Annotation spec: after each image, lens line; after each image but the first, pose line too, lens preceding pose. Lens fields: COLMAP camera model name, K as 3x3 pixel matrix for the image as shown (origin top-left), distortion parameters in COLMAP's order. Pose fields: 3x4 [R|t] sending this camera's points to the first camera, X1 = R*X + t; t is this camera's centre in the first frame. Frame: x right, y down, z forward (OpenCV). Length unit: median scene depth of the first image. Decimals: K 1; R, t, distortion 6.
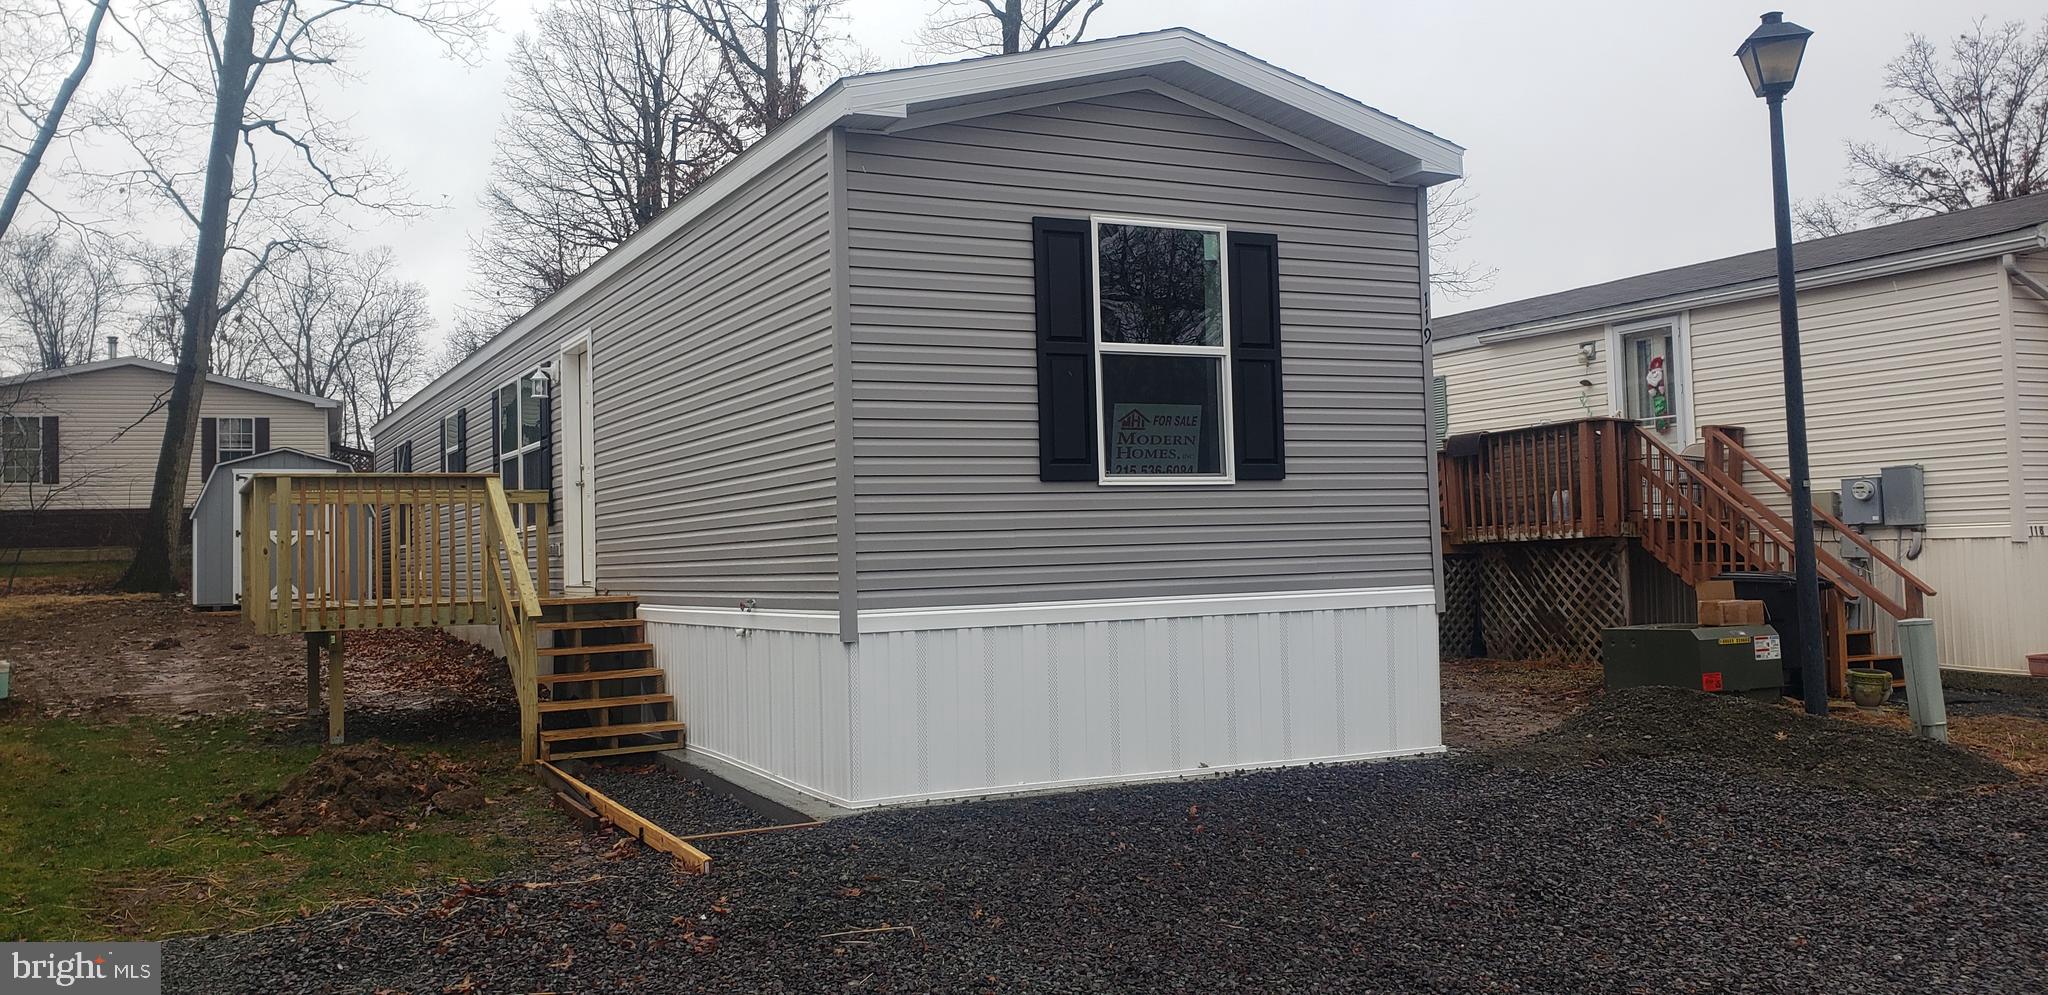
lens RADIAL K [[1588.9, 0, 931.8], [0, 1588.9, 499.1], [0, 0, 1]] dist [0.081698, -0.135040]
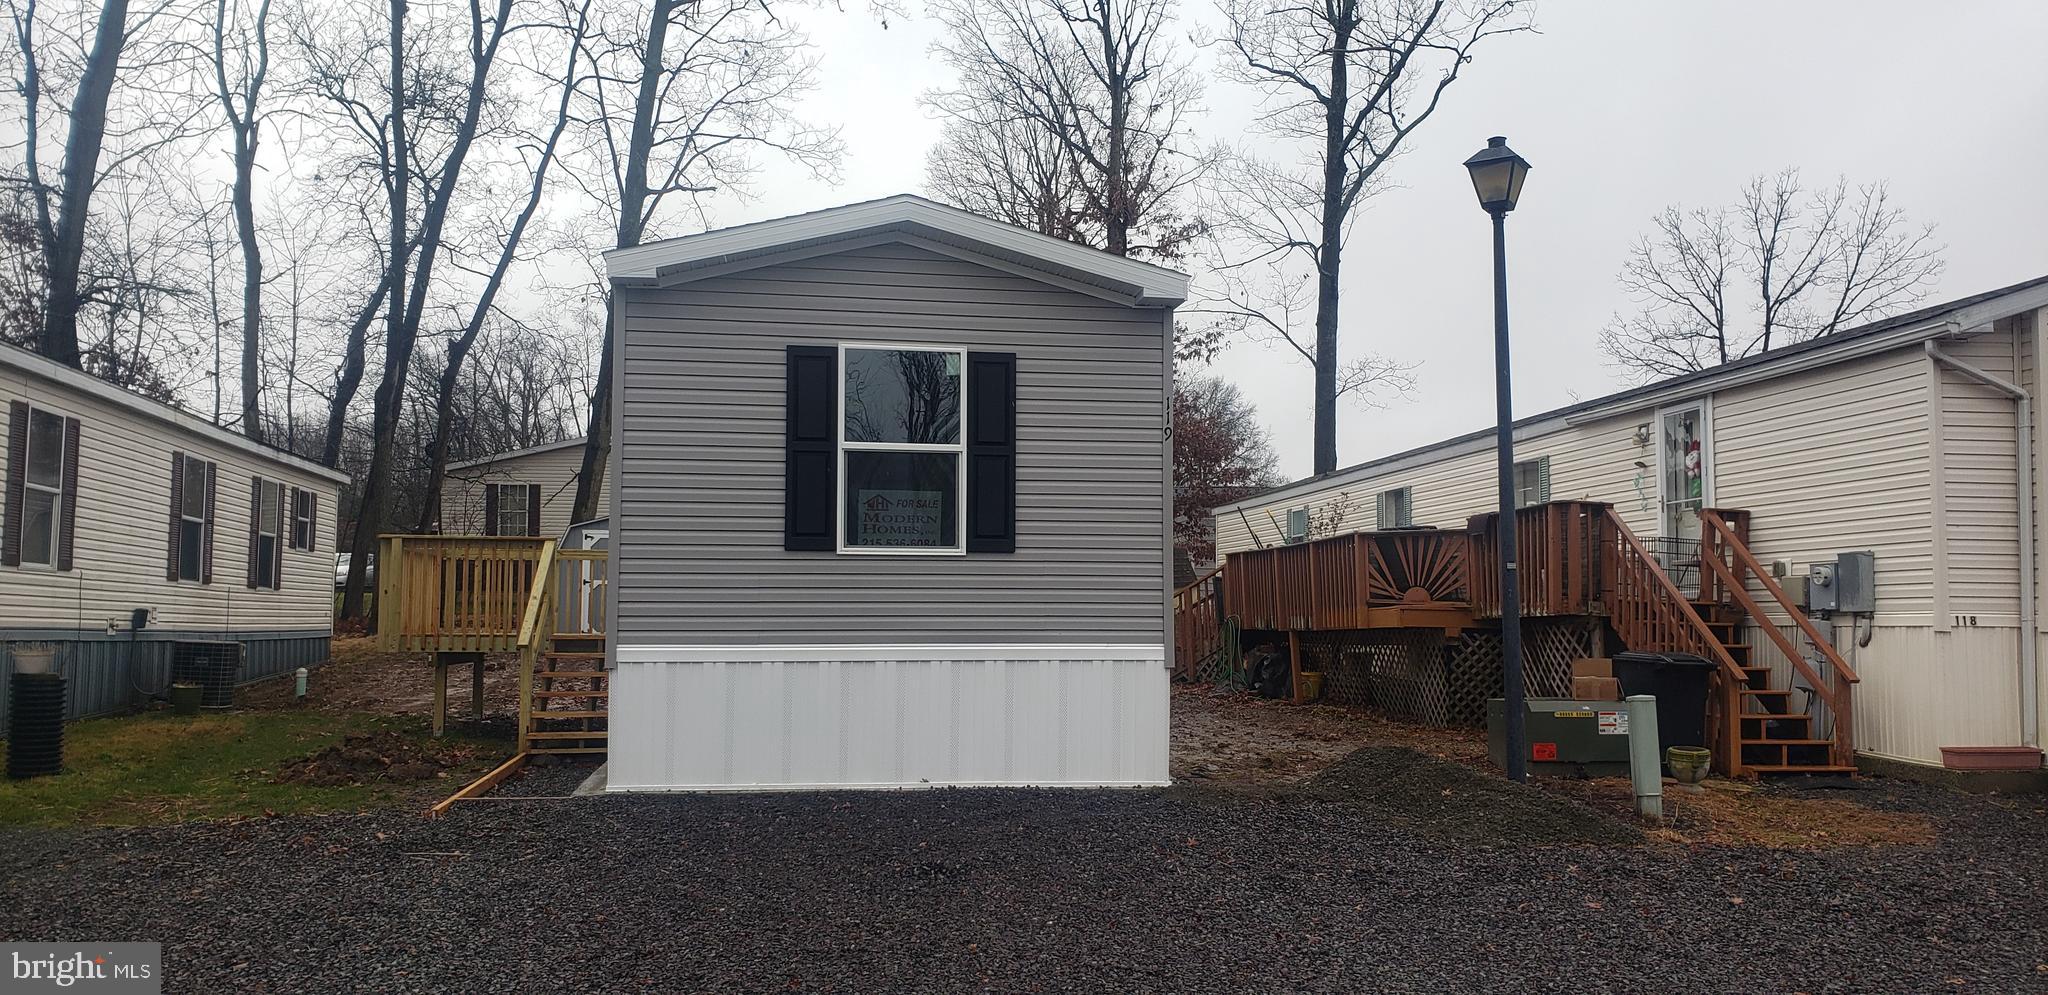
lens RADIAL K [[1612.4, 0, 1029.4], [0, 1612.4, 530.7], [0, 0, 1]] dist [0.202581, -0.593837]
pose [[0.946347, 0.014602, -0.322821, 0.518198], [-0.021371, 0.999620, -0.017435, -0.006195], [0.322444, 0.023399, 0.946299, -0.138804]]
